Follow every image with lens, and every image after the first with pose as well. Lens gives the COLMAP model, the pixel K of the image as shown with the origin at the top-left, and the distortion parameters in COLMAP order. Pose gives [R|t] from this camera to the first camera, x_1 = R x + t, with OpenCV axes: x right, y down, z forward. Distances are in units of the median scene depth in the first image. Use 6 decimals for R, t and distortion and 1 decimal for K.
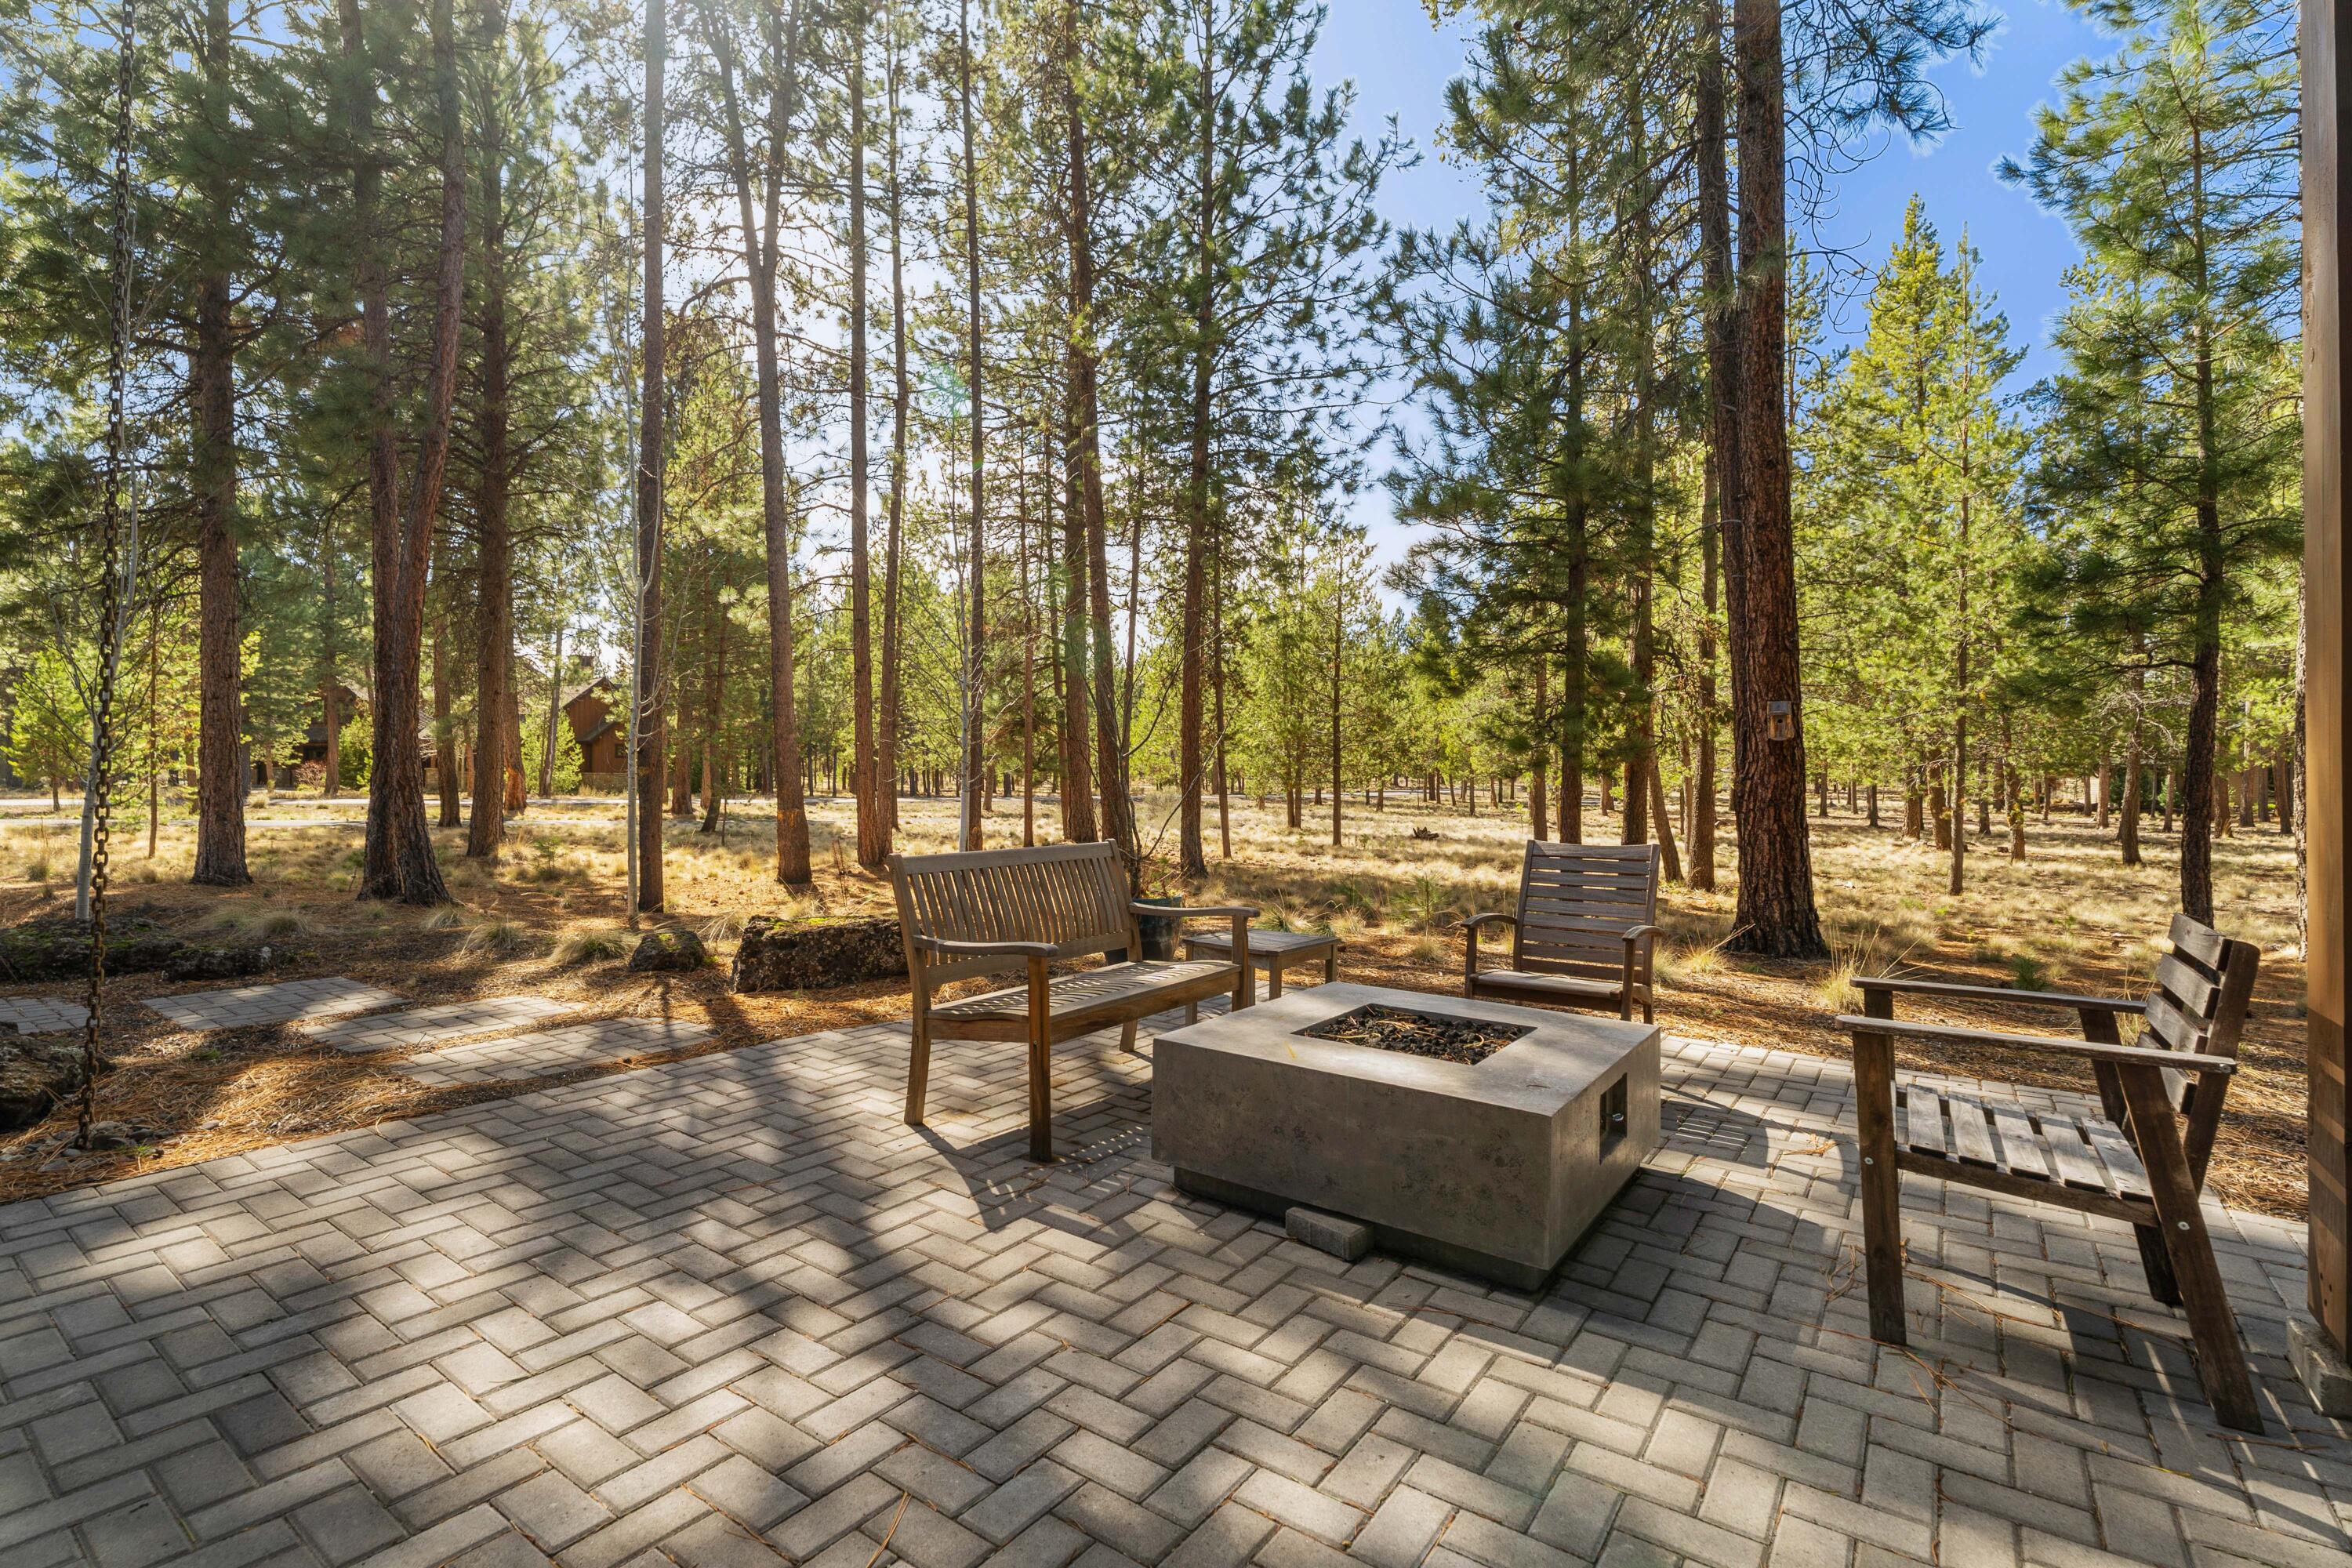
lens RADIAL K [[1050.4, 0, 1174.2], [0, 1050.4, 784.4], [0, 0, 1]] dist [-0.001201, -0.000273]
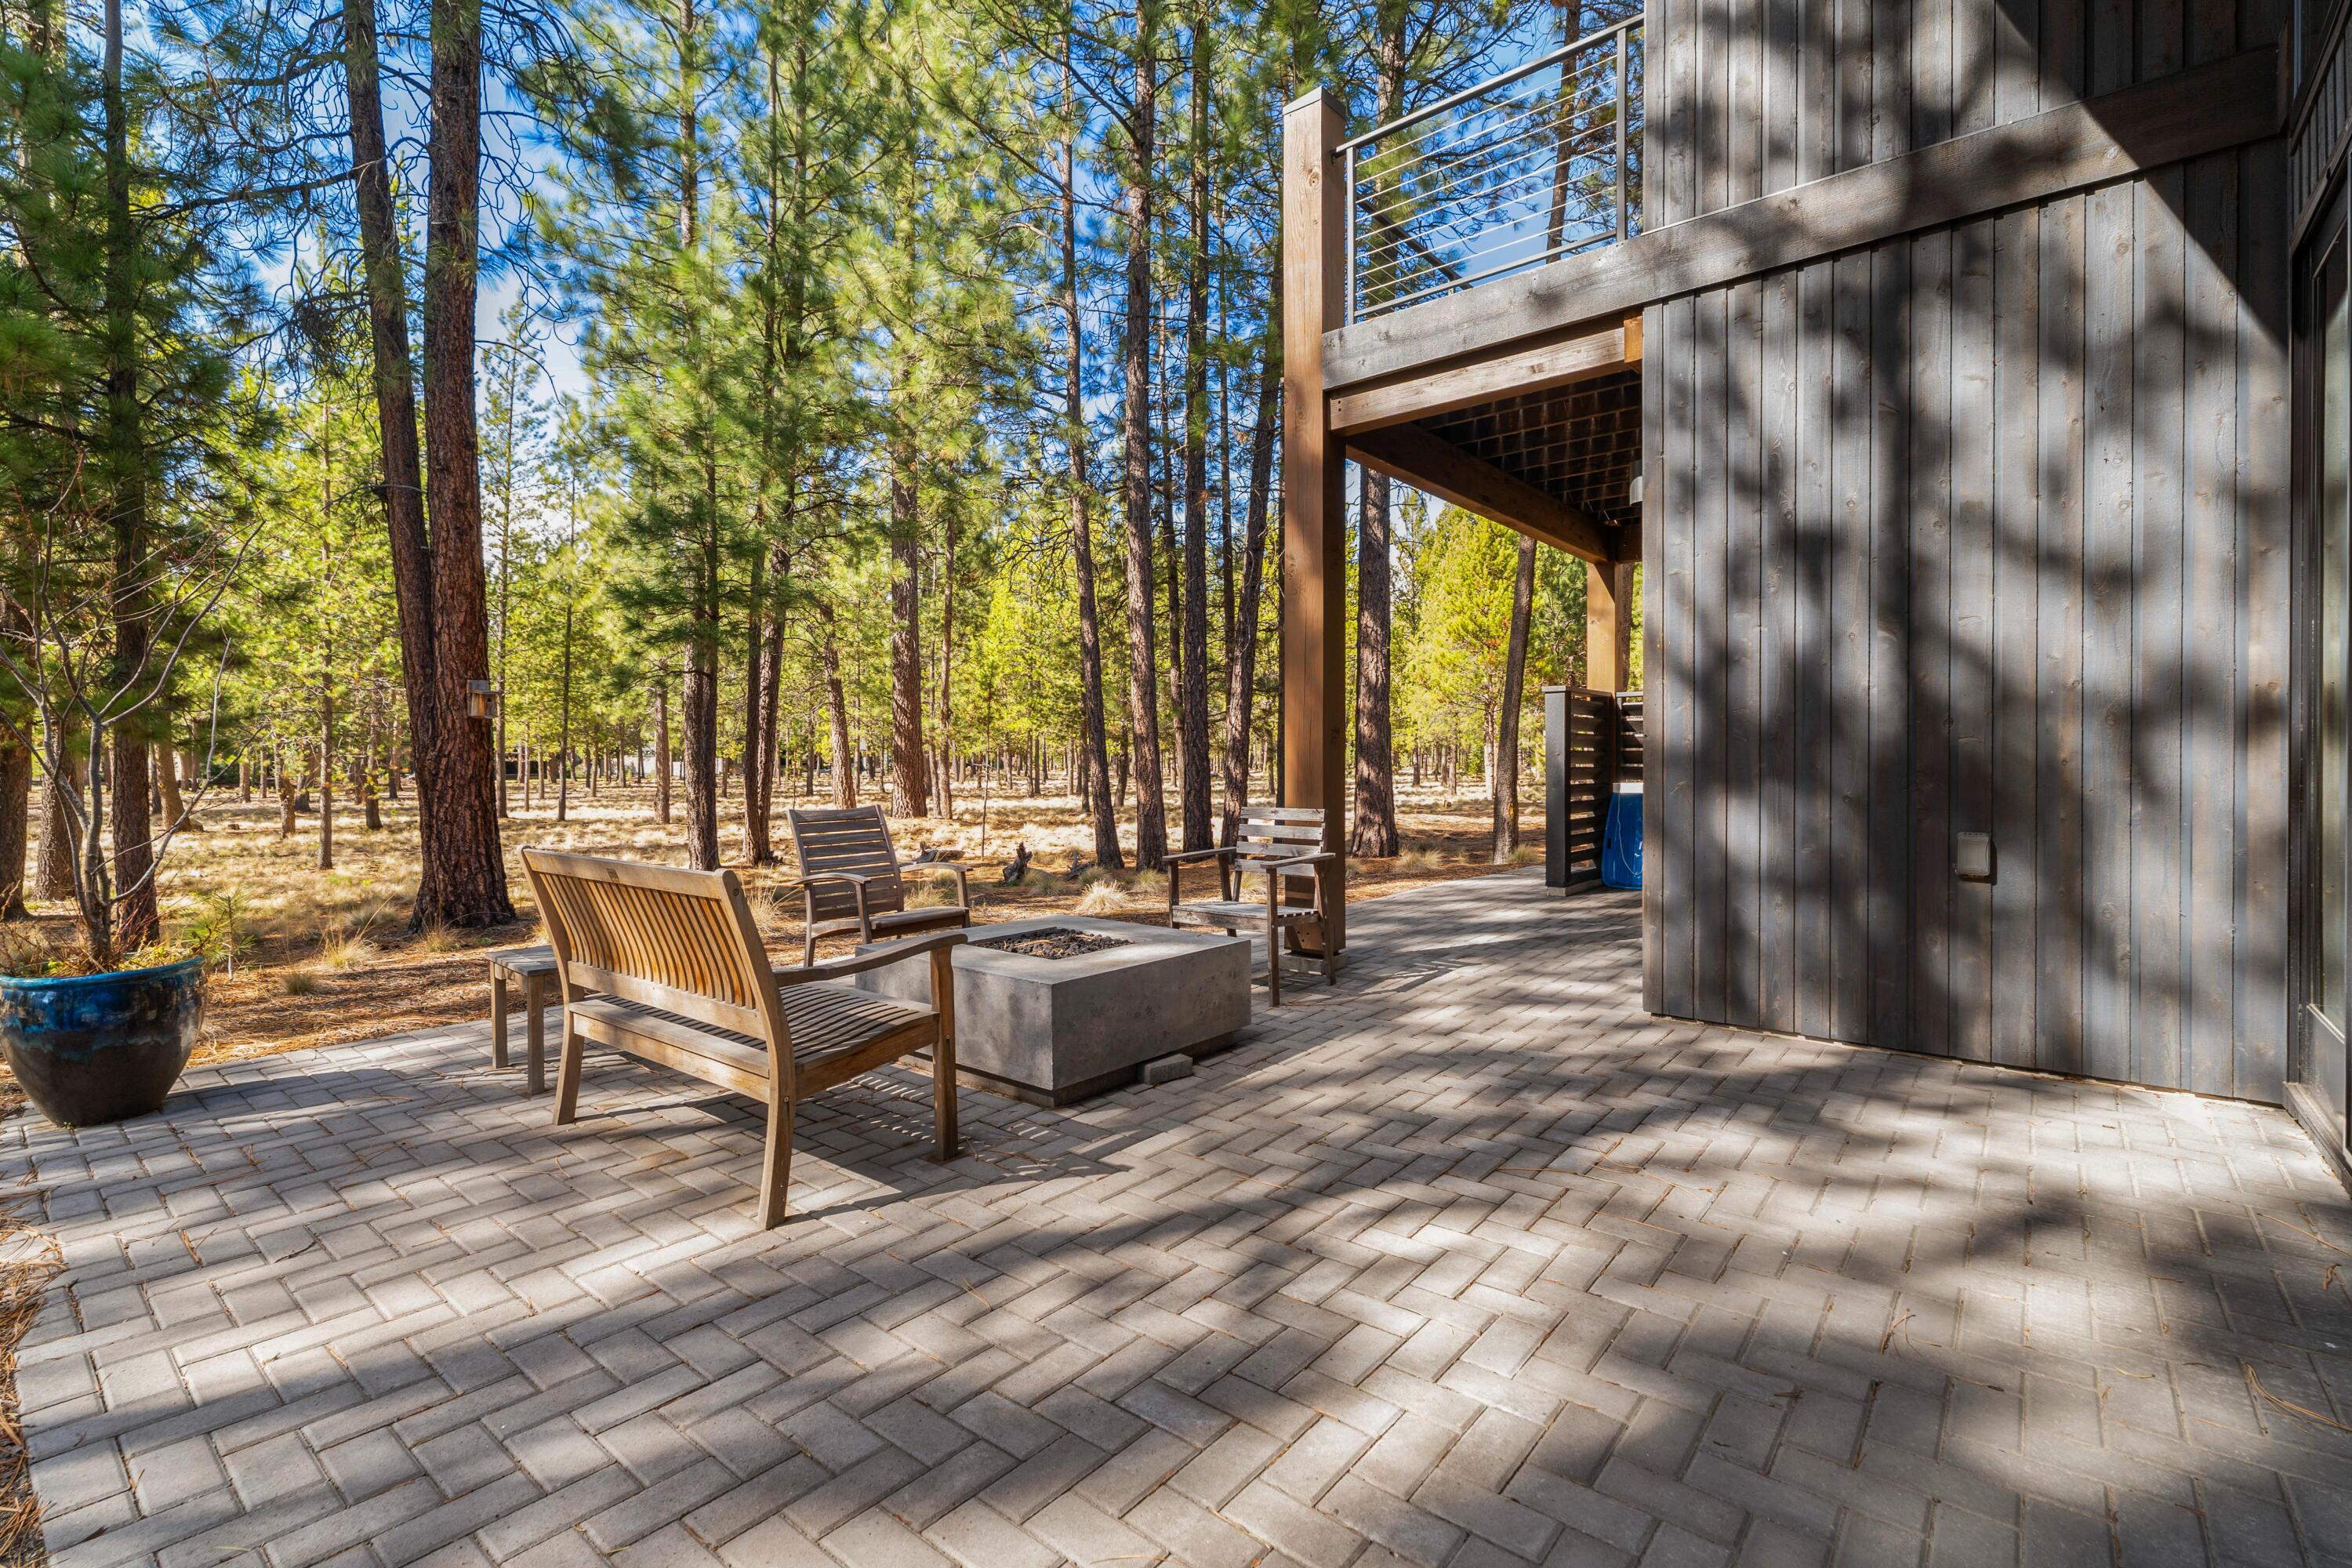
lens RADIAL K [[1050.4, 0, 1175.6], [0, 1050.4, 777.0], [0, 0, 1]] dist [-0.001201, -0.000273]
pose [[0.037953, -0.016945, 0.999136, -1.194259], [0.001069, 0.999856, 0.016917, 0.011648], [-0.999279, 0.000426, 0.037966, 0.890090]]
